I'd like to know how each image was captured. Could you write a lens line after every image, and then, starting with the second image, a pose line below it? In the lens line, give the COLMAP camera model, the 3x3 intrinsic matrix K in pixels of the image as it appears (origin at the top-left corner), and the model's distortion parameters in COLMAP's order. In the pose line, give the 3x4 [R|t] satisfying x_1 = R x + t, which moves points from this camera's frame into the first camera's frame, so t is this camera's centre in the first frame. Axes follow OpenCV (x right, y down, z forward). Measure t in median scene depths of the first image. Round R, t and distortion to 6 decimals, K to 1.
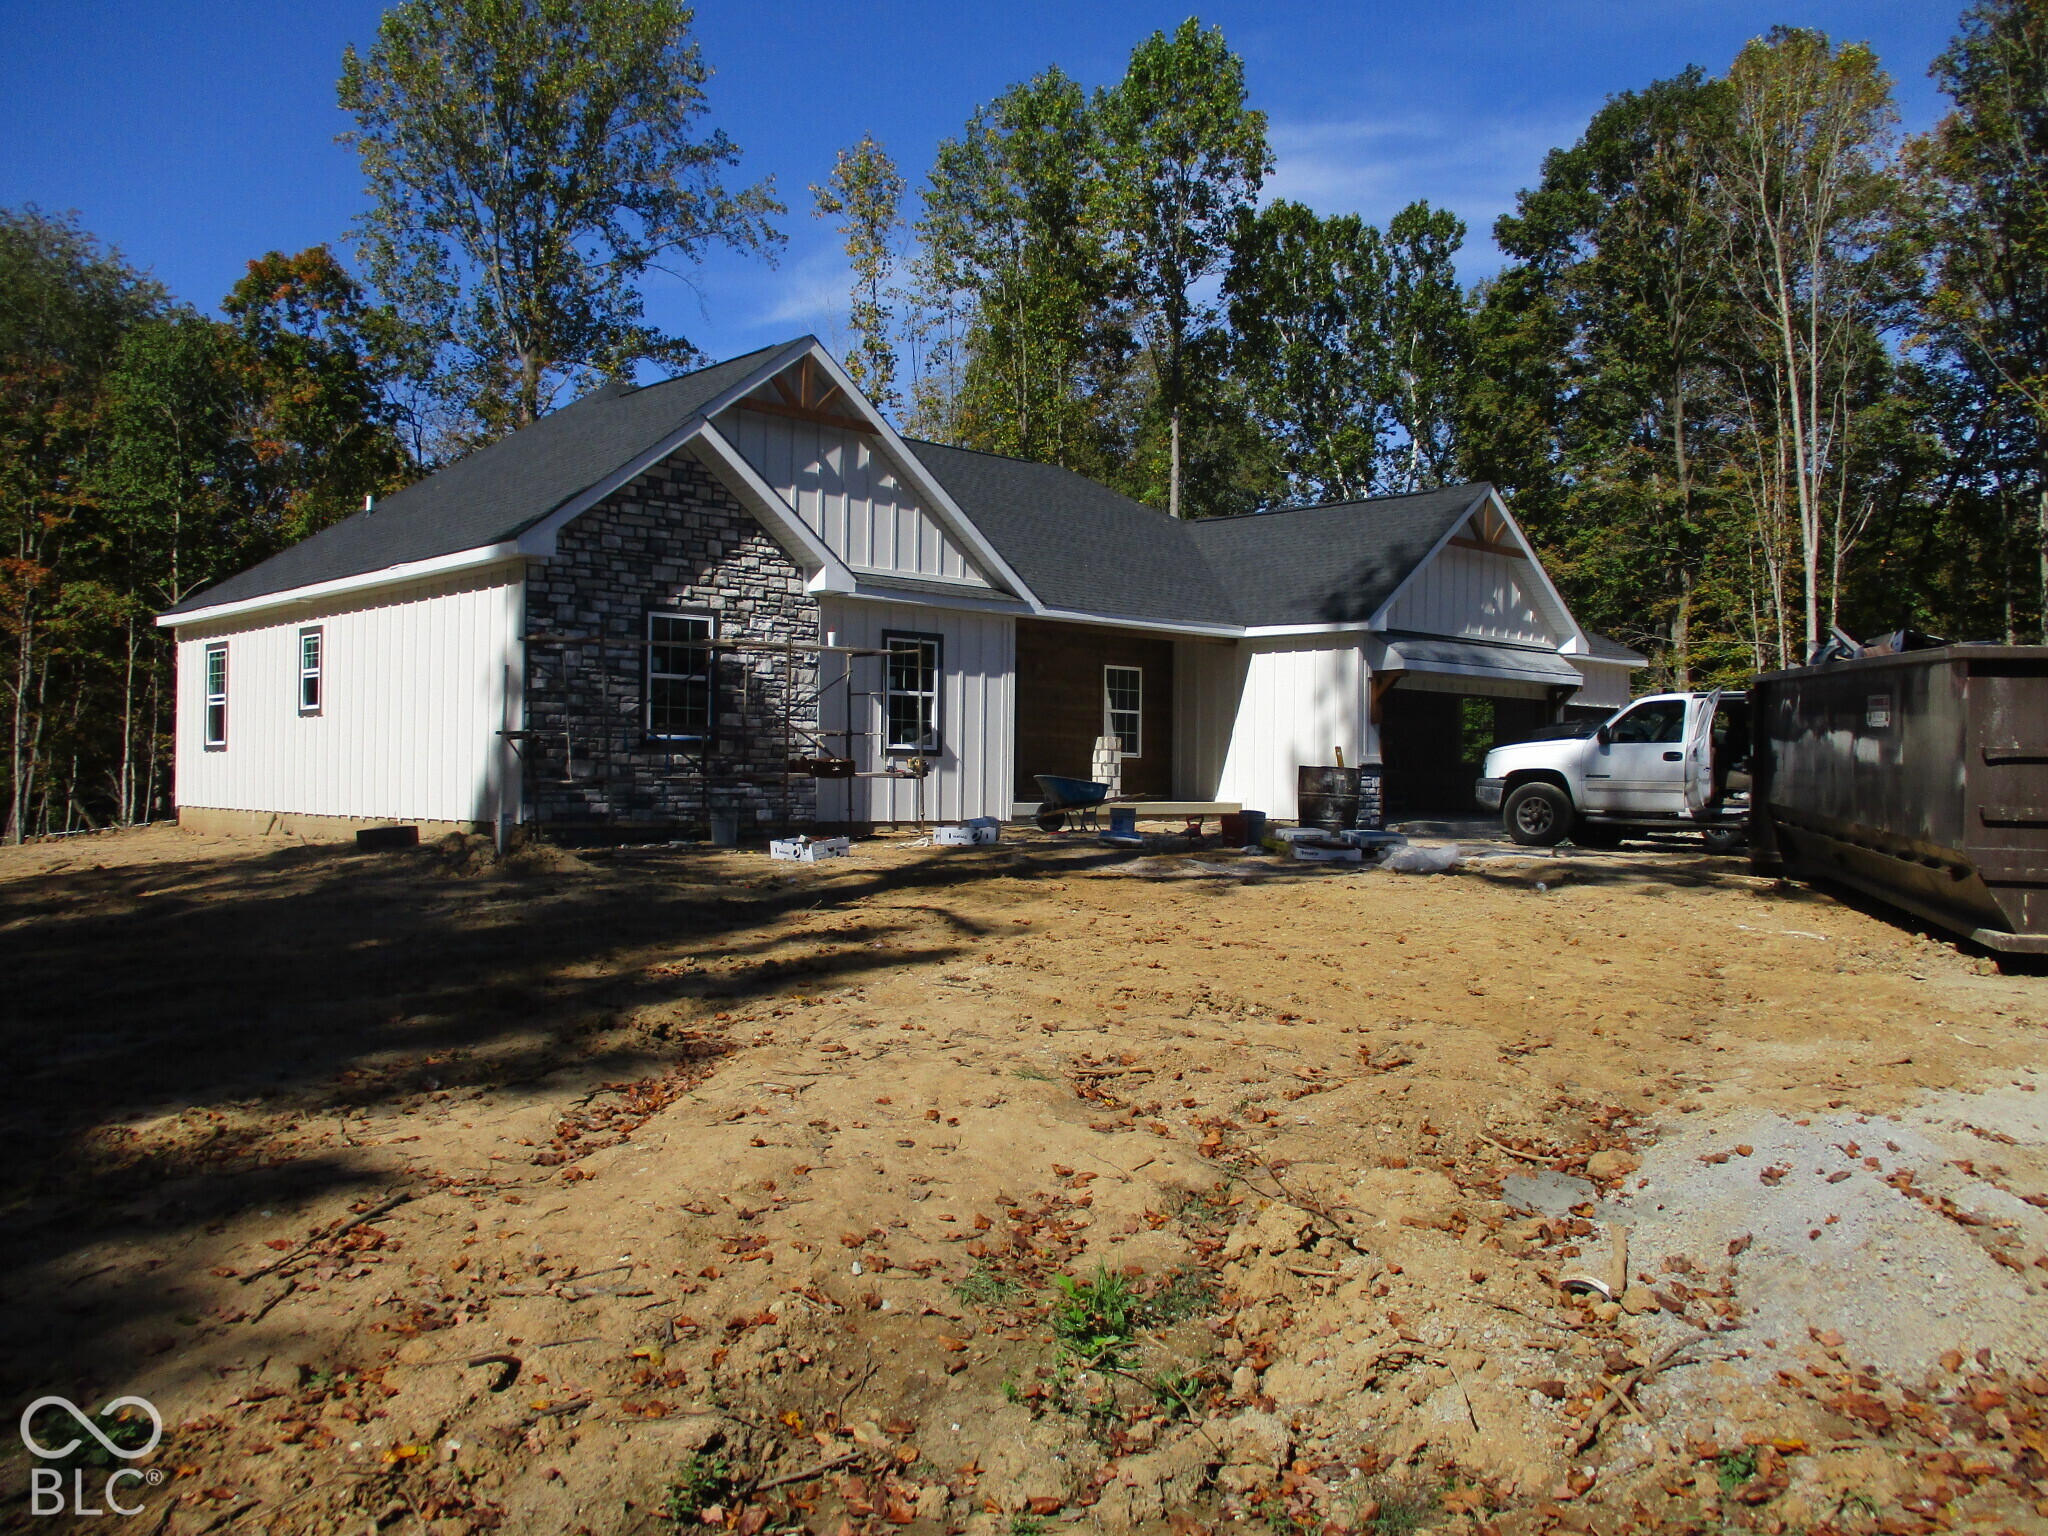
lens RADIAL K [[1825.7, 0, 1024.0], [0, 1825.7, 768.0], [0, 0, 1]] dist [0.006134, -0.004623]
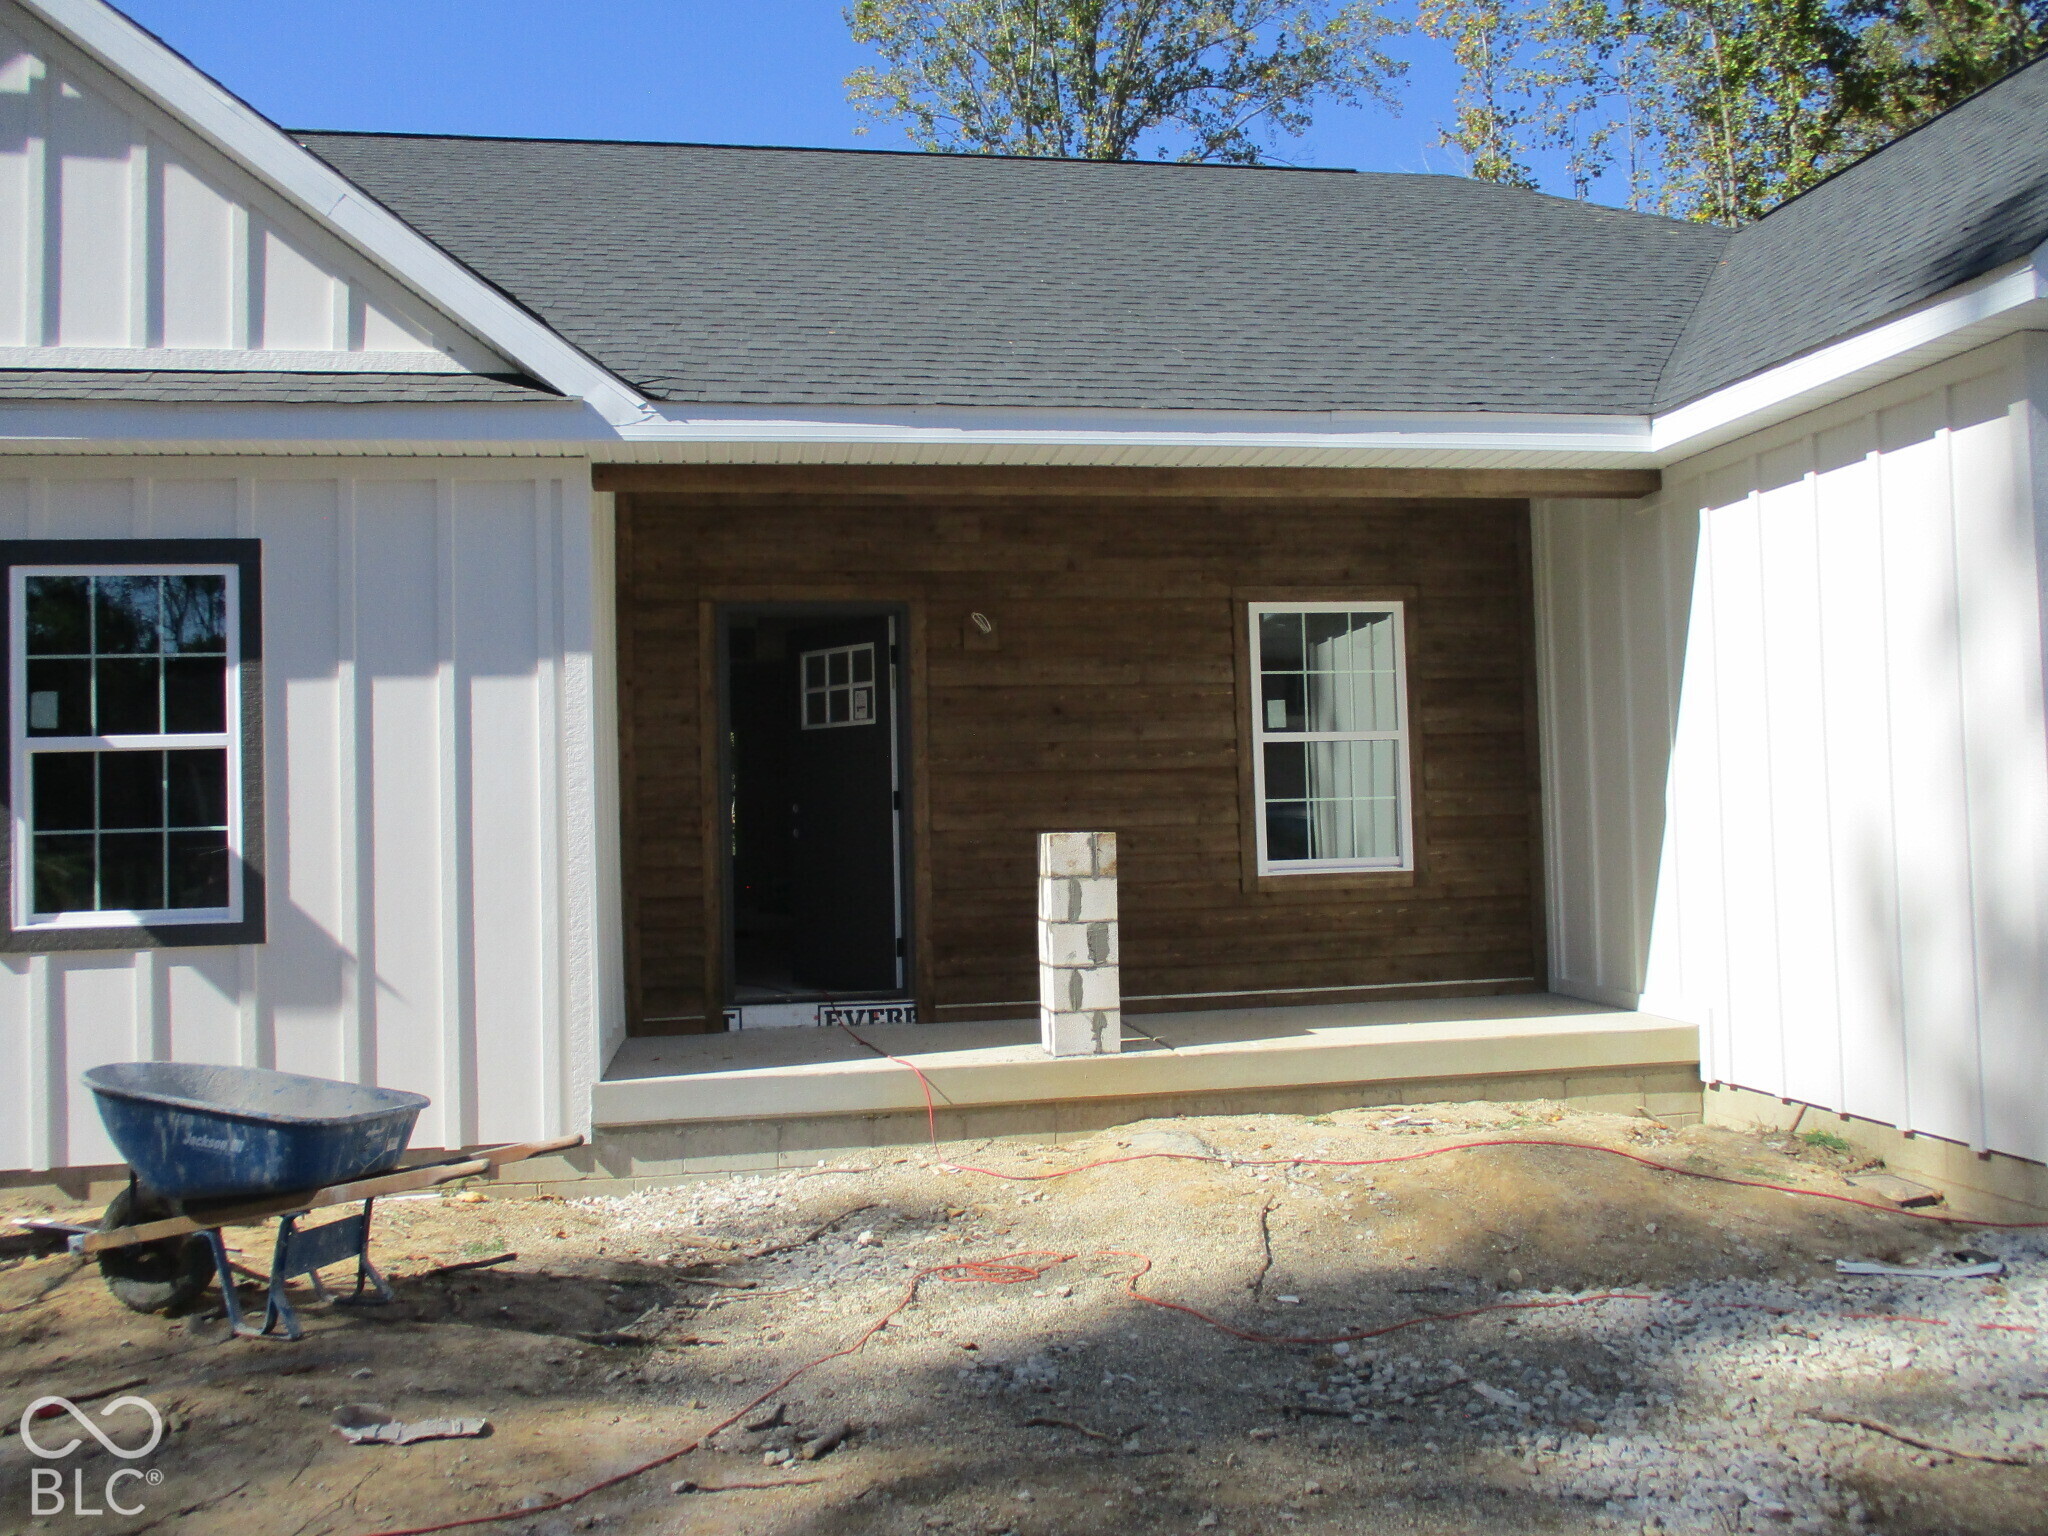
lens RADIAL K [[1825.7, 0, 1024.0], [0, 1825.7, 768.0], [0, 0, 1]] dist [0.006134, -0.004623]
pose [[0.834918, -0.069643, -0.545950, 0.297972], [0.050080, 0.997460, -0.050652, -0.017869], [0.548091, 0.014949, 0.836285, 1.079141]]
